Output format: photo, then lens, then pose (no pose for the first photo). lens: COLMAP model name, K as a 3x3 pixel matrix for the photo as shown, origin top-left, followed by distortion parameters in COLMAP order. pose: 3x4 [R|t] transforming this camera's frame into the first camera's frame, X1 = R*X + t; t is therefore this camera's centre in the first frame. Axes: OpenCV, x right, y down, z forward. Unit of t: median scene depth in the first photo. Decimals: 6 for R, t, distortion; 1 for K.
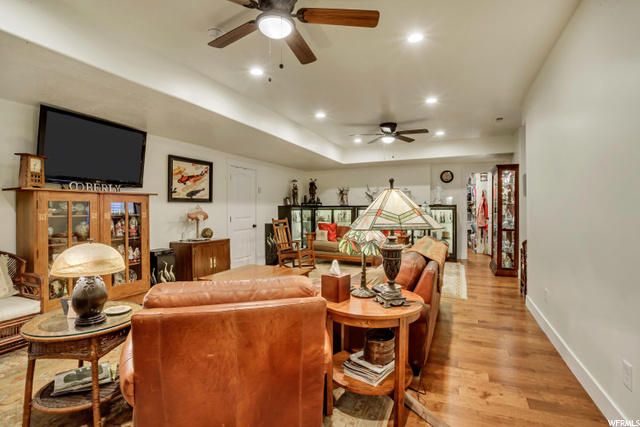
lens RADIAL K [[319.0, 0, 317.6], [0, 319.0, 211.7], [0, 0, 1]] dist [-0.030497, -0.000576]
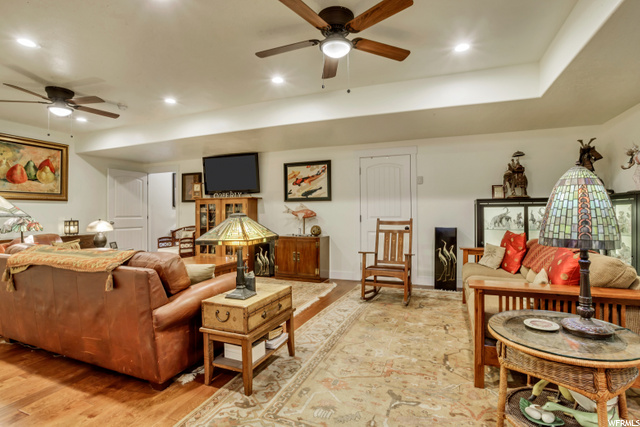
lens RADIAL K [[319.0, 0, 316.4], [0, 319.0, 212.4], [0, 0, 1]] dist [-0.030497, -0.000576]
pose [[-0.008811, 0.012837, -0.999879, 0.713922], [-0.001601, 0.999916, 0.012852, -0.005093], [0.999960, 0.001715, -0.008790, 1.044162]]
